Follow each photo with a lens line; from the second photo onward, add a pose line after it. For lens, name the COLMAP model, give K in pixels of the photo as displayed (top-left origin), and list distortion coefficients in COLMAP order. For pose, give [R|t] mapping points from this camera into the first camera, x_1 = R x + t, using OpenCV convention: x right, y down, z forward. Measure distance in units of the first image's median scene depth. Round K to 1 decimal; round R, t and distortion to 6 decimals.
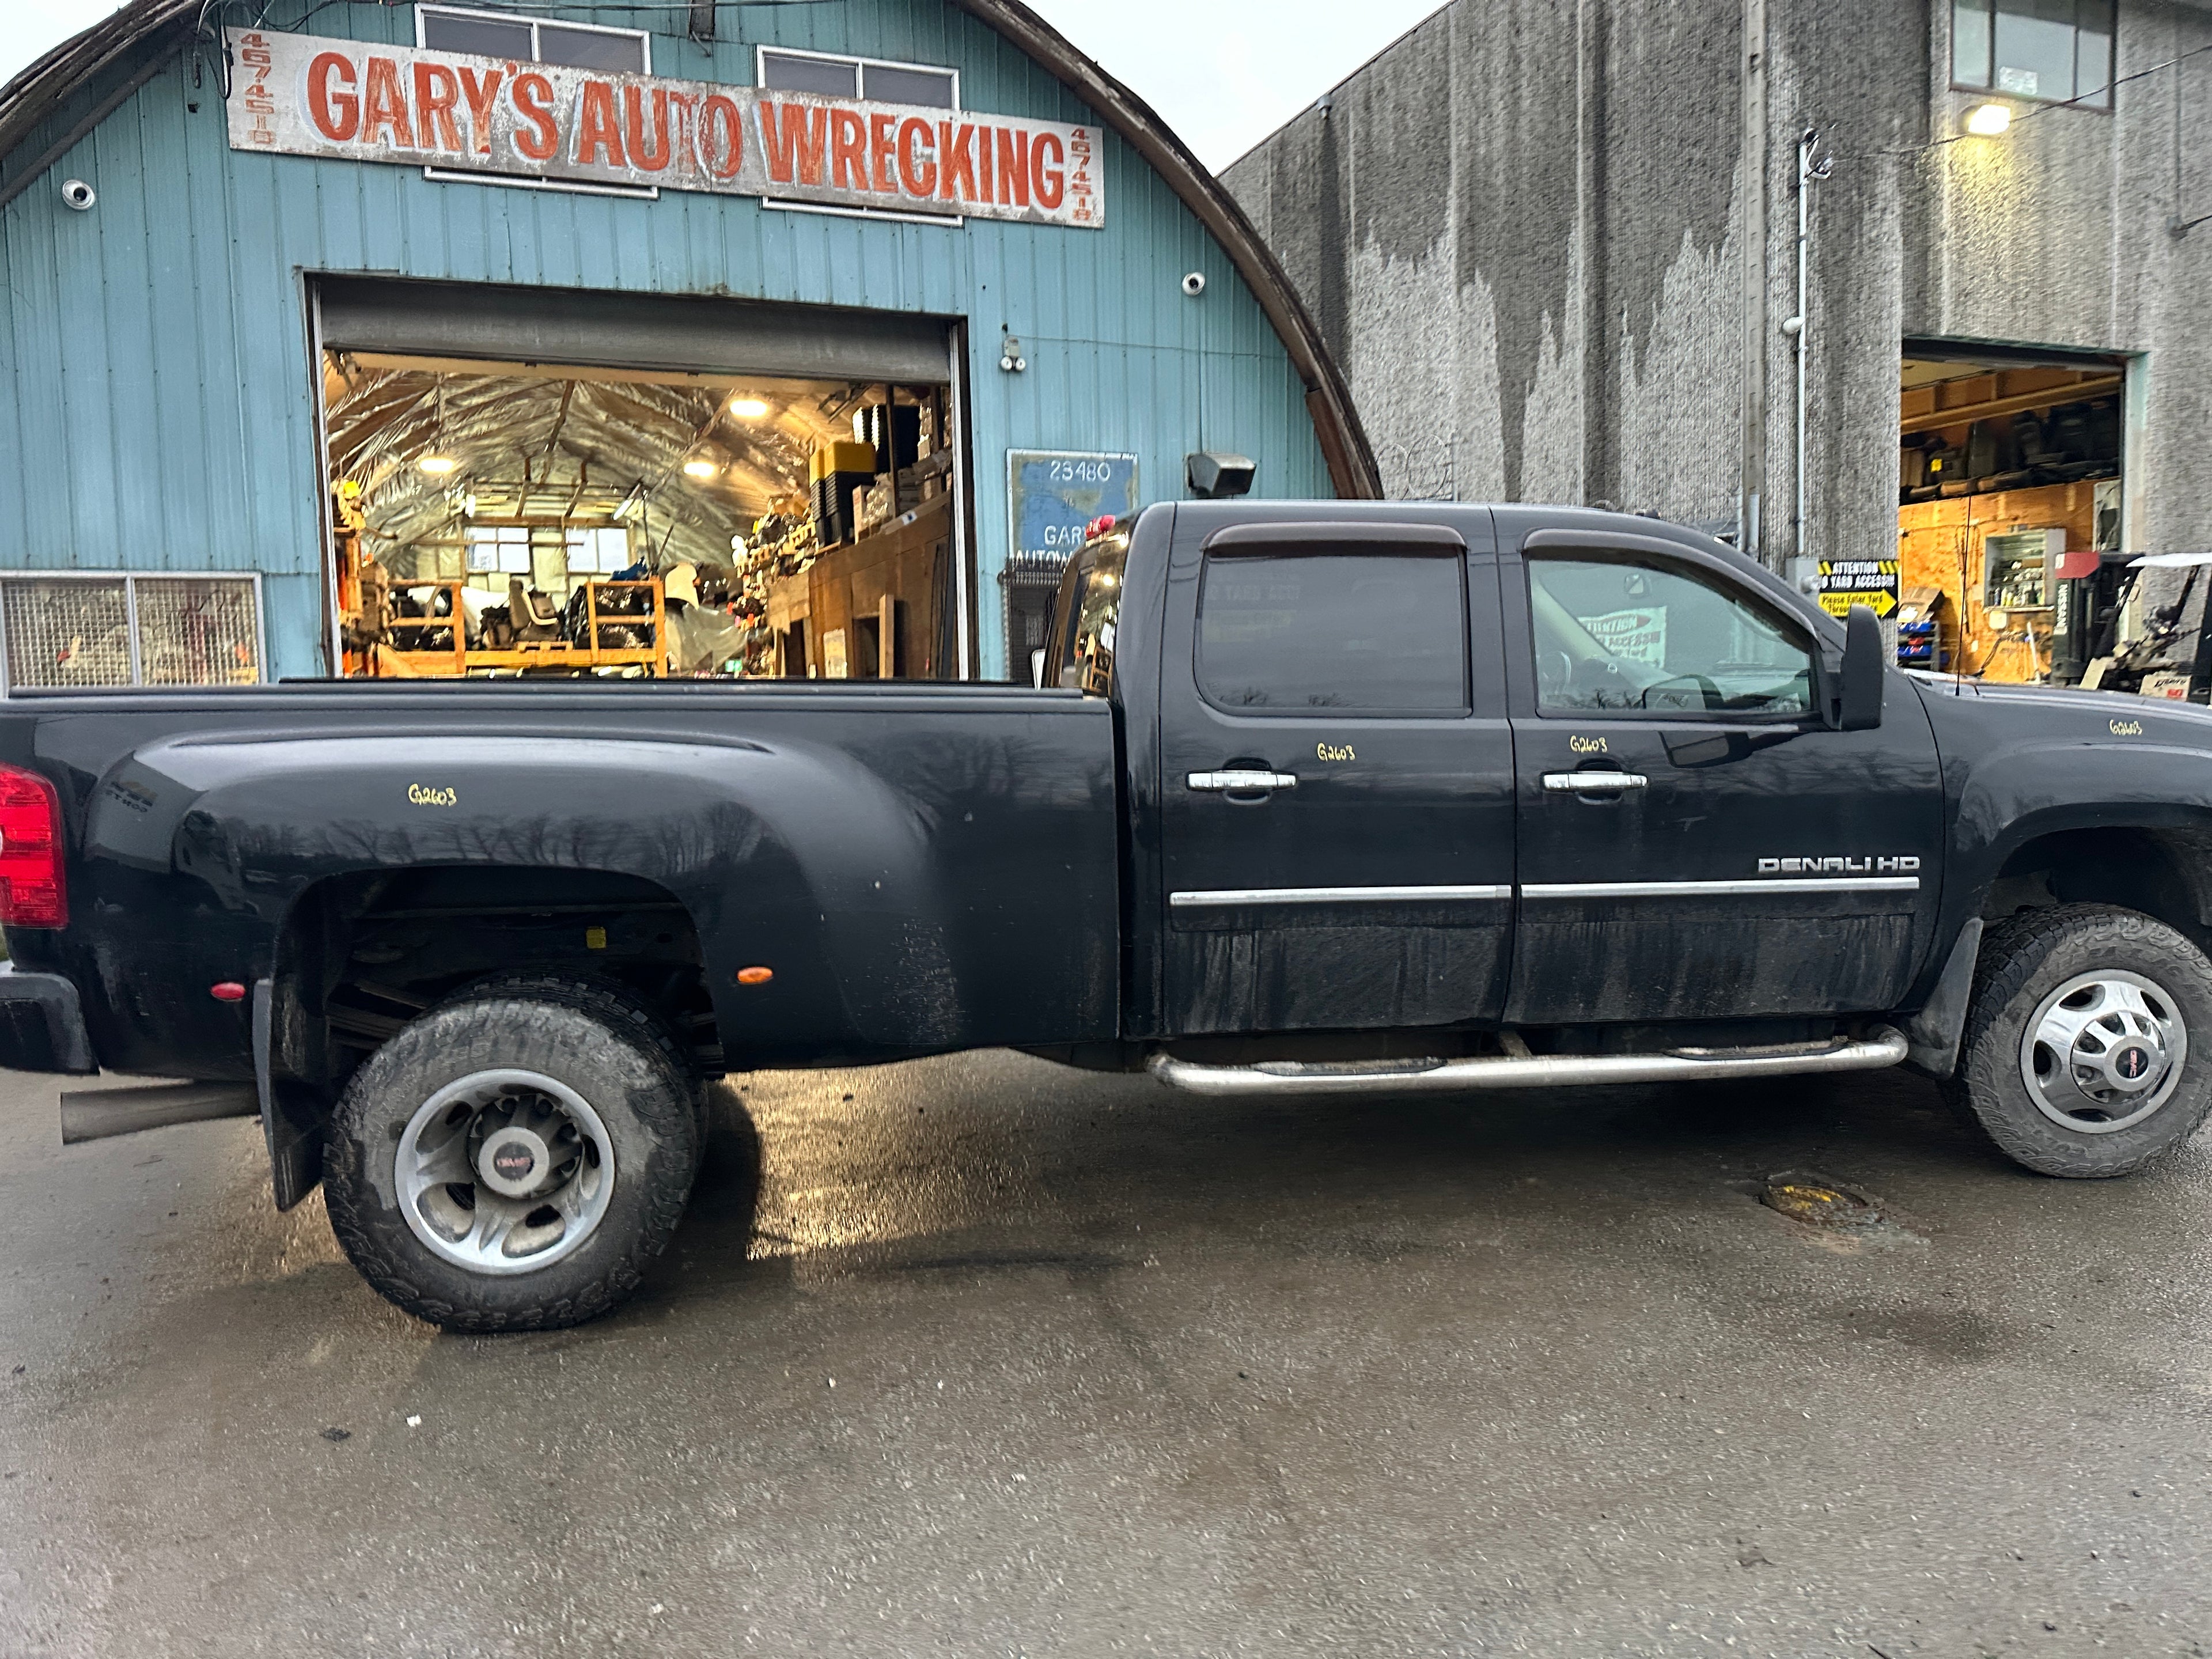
lens RADIAL K [[1546.0, 0, 1118.3], [0, 1546.0, 827.7], [0, 0, 1]] dist [0.035786, -0.044511]
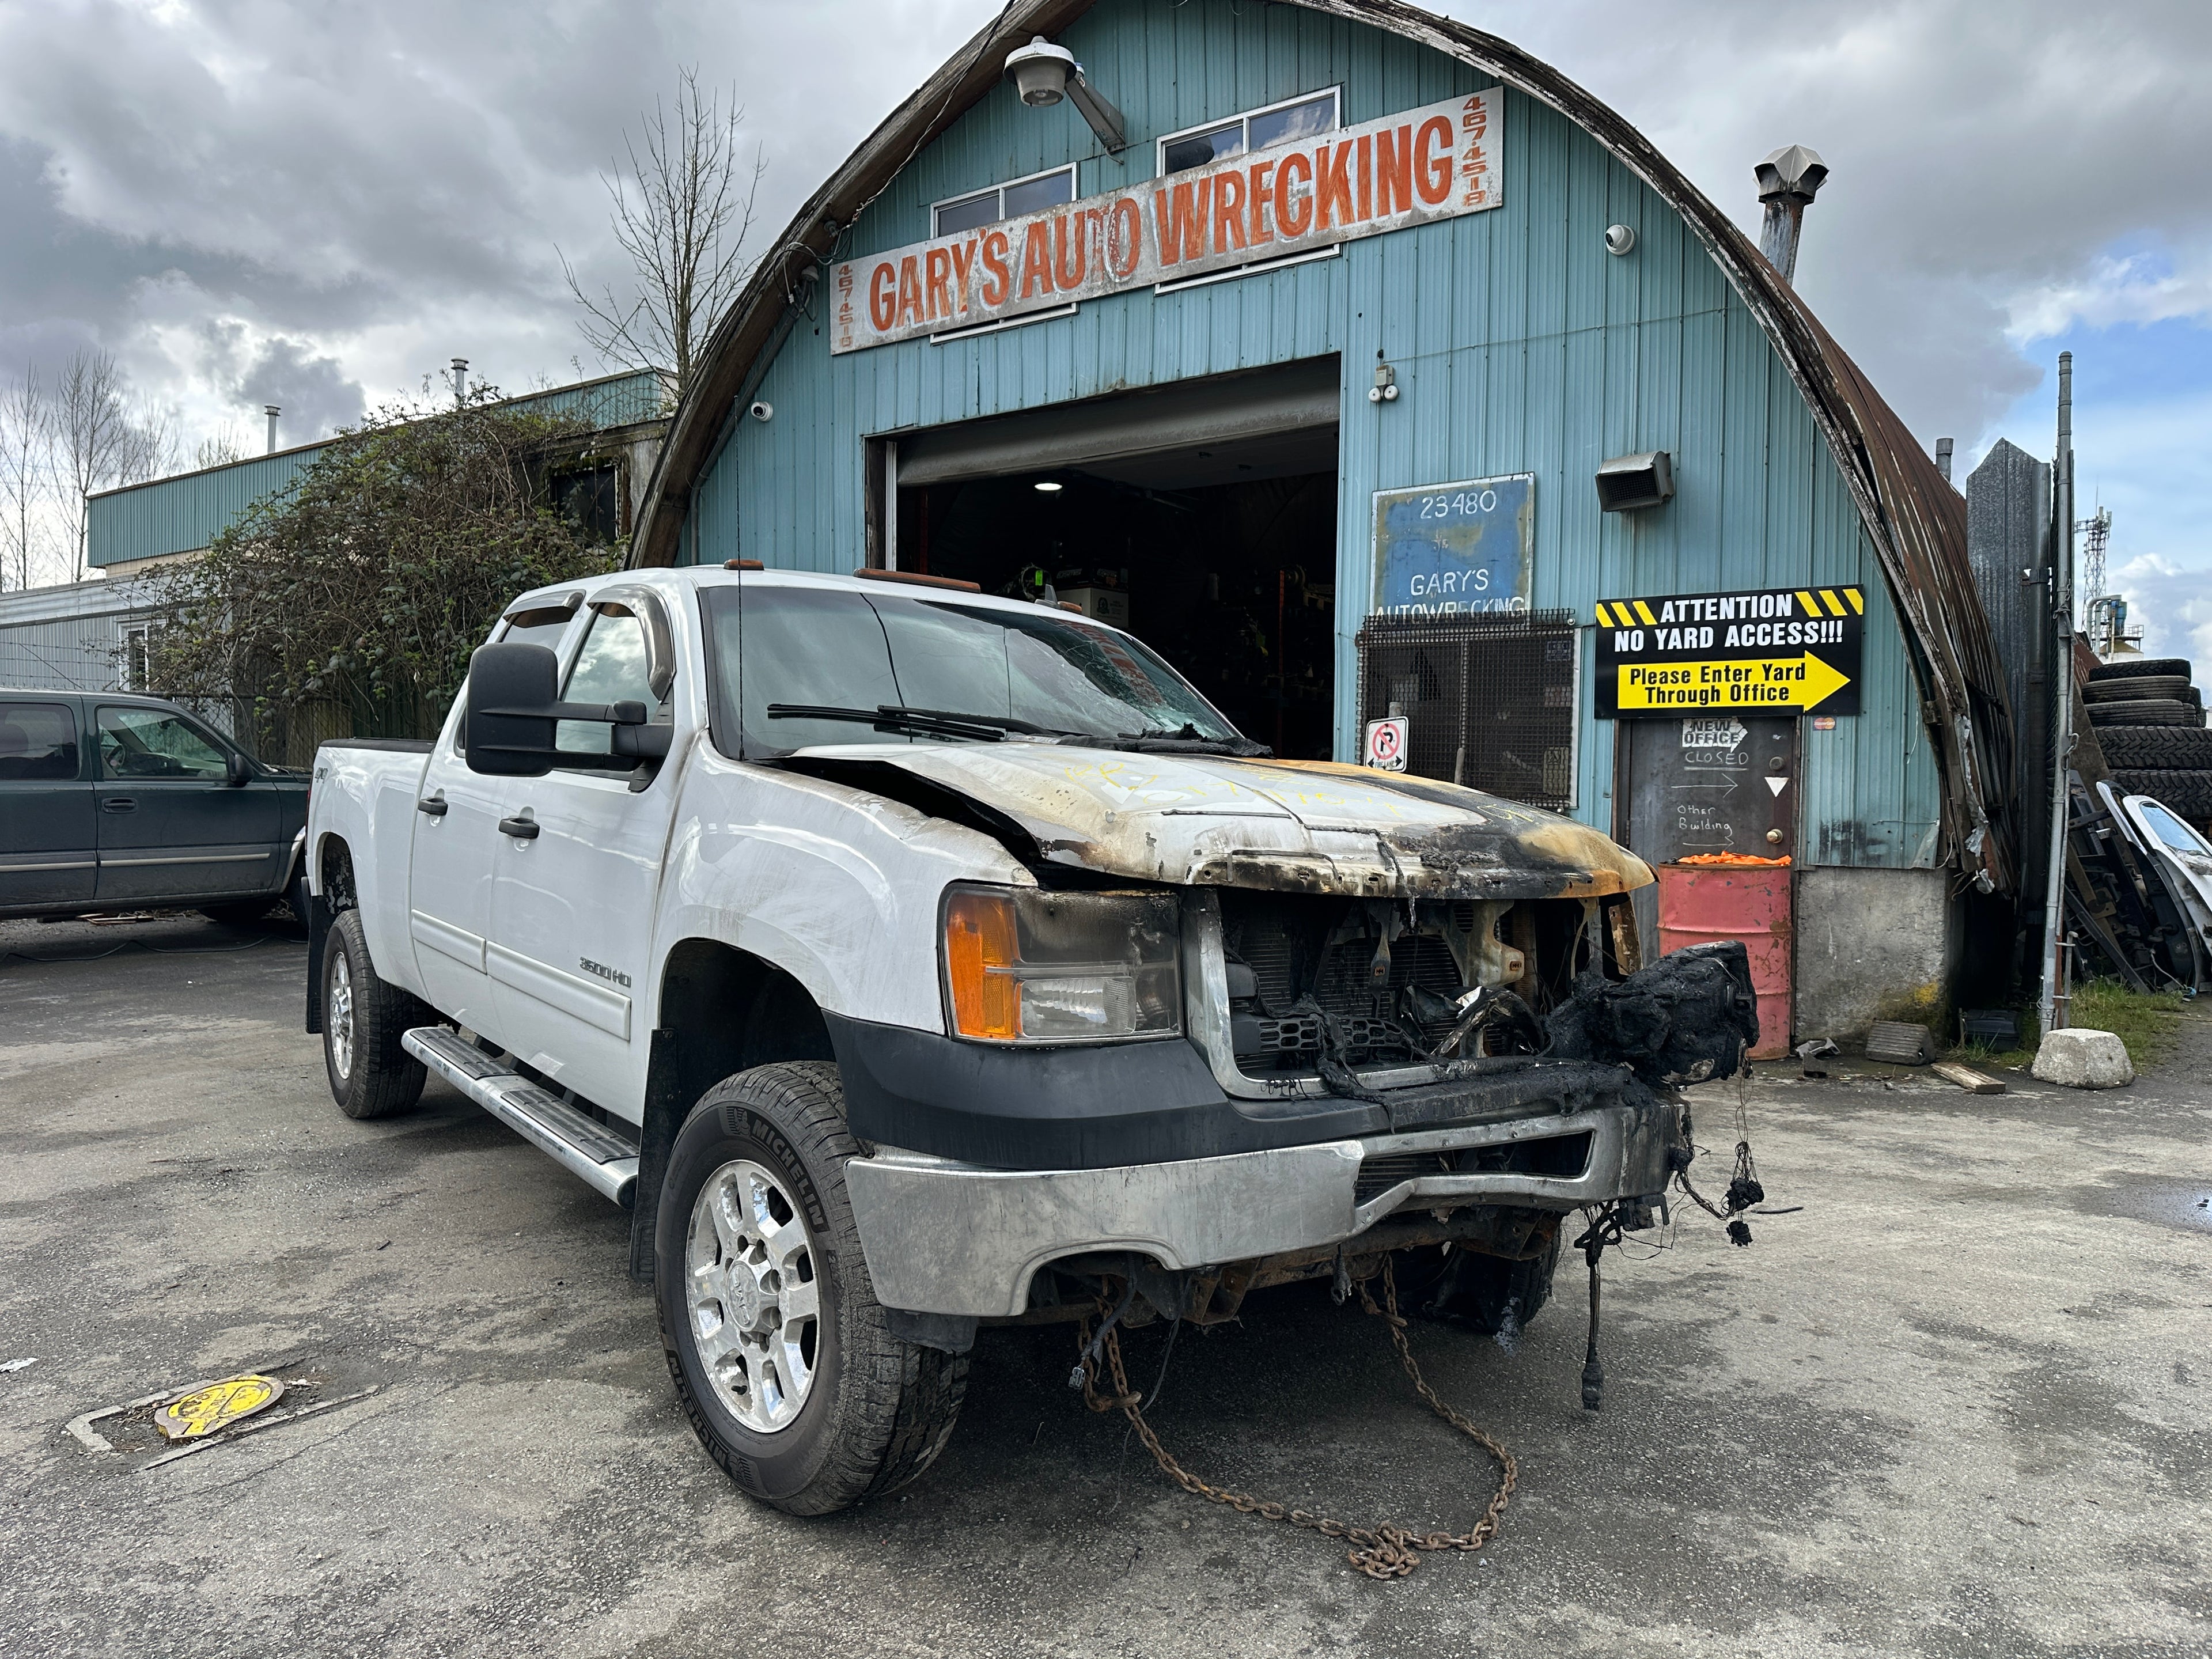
lens RADIAL K [[1546.0, 0, 1099.4], [0, 1546.0, 841.2], [0, 0, 1]] dist [0.035786, -0.044511]
pose [[0.532603, 0.061964, -0.844094, 0.635035], [-0.094777, 0.995410, 0.013270, -0.048183], [0.841042, 0.072932, 0.536031, 0.441271]]
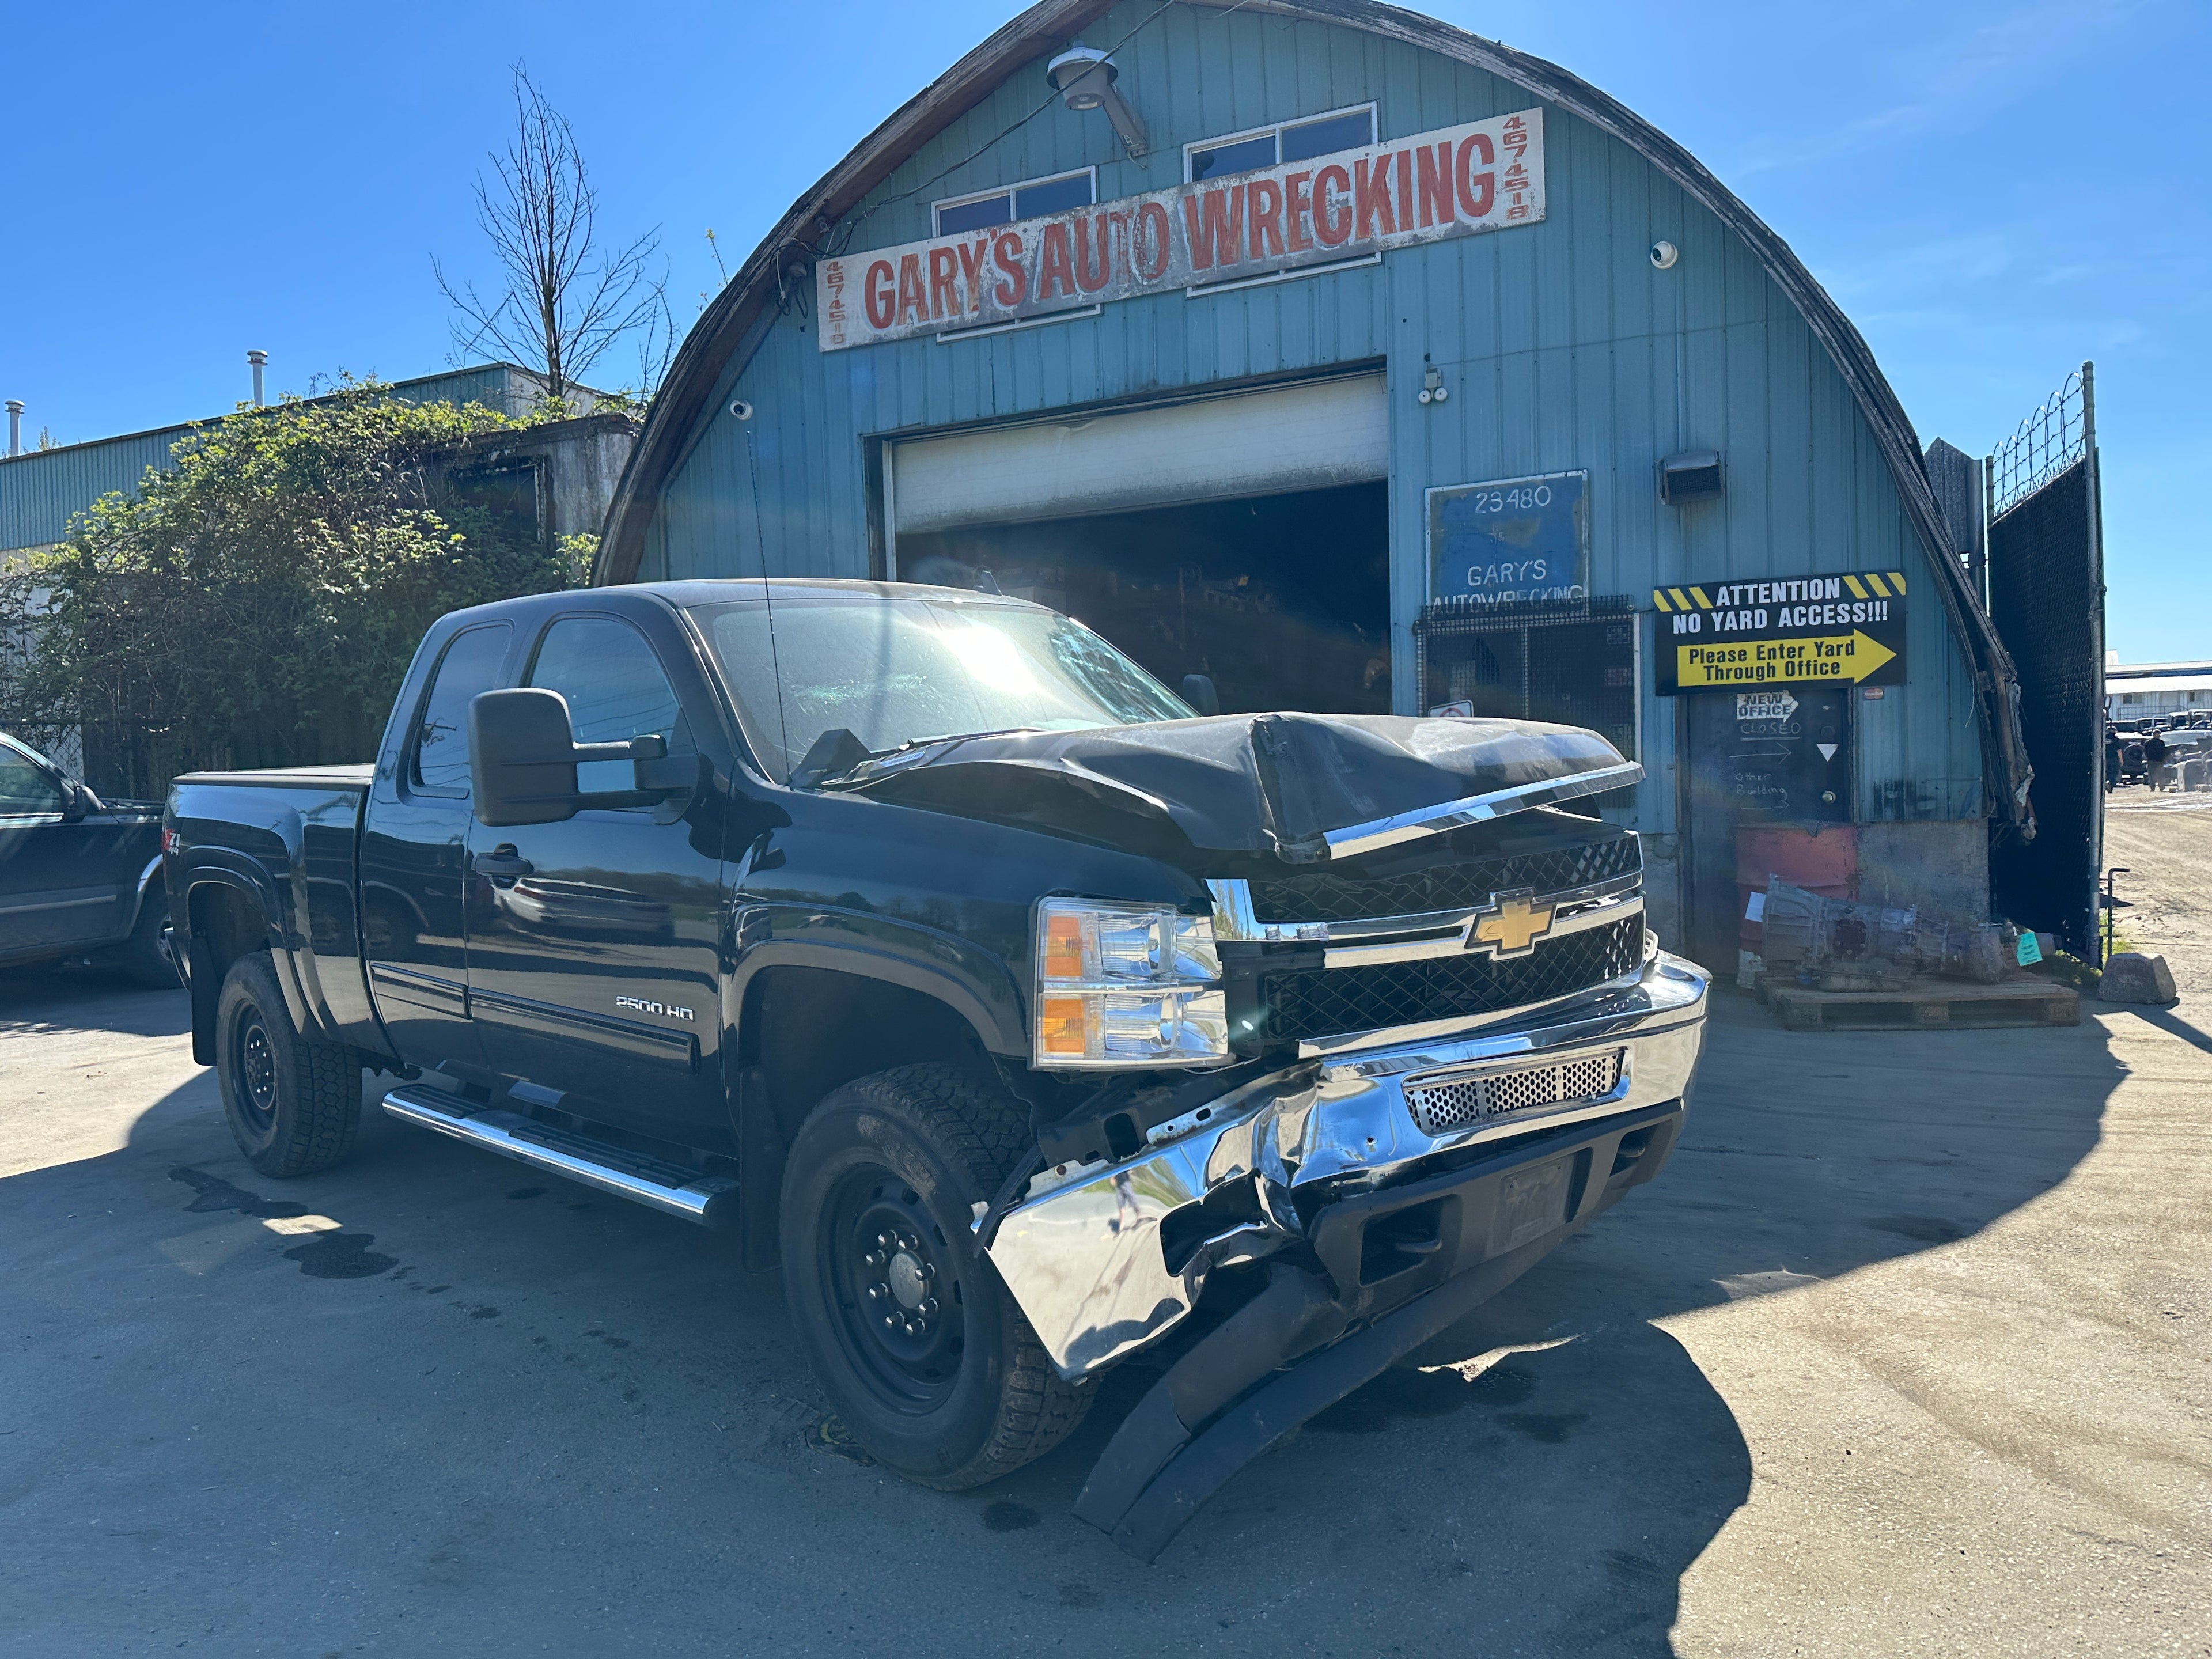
lens RADIAL K [[1546.0, 0, 1116.4], [0, 1546.0, 830.7], [0, 0, 1]] dist [0.035786, -0.044511]
pose [[0.679202, 0.028280, -0.733406, 0.515555], [-0.049194, 0.998764, -0.007046, -0.027563], [0.732301, 0.040865, 0.679754, 0.262748]]
